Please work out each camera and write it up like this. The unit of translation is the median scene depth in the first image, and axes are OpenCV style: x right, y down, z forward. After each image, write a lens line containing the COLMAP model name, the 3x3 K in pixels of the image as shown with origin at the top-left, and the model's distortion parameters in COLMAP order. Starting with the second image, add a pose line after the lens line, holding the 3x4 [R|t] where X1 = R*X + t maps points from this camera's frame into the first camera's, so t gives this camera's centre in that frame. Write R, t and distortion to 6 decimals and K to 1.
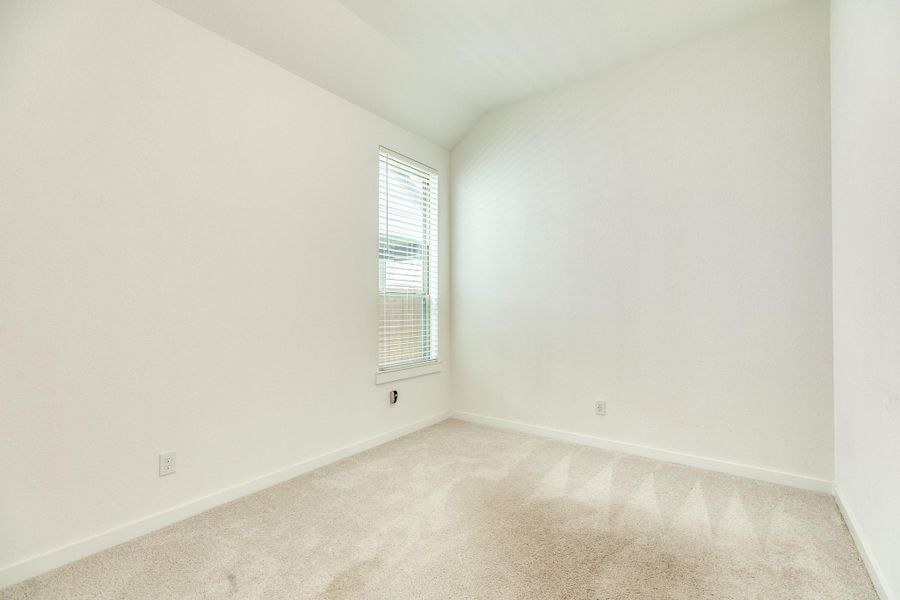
lens RADIAL K [[404.0, 0, 452.6], [0, 404.0, 302.5], [0, 0, 1]] dist [0.004033, 0.000289]
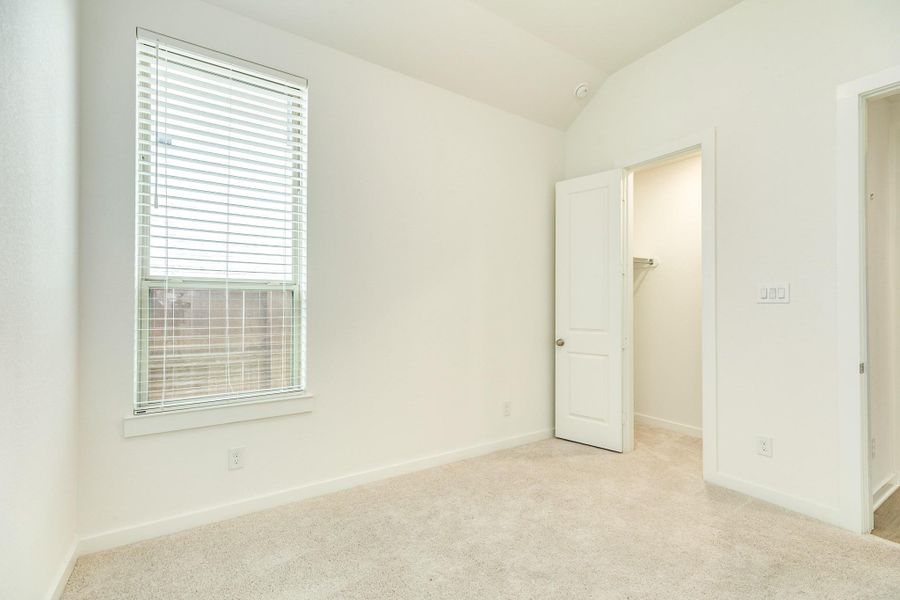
lens RADIAL K [[404.0, 0, 448.4], [0, 404.0, 302.1], [0, 0, 1]] dist [0.004033, 0.000289]
pose [[0.938930, -0.001468, -0.344104, 0.221198], [0.000442, 0.999995, -0.003061, 0.004899], [0.344107, 0.002722, 0.938927, 0.304667]]
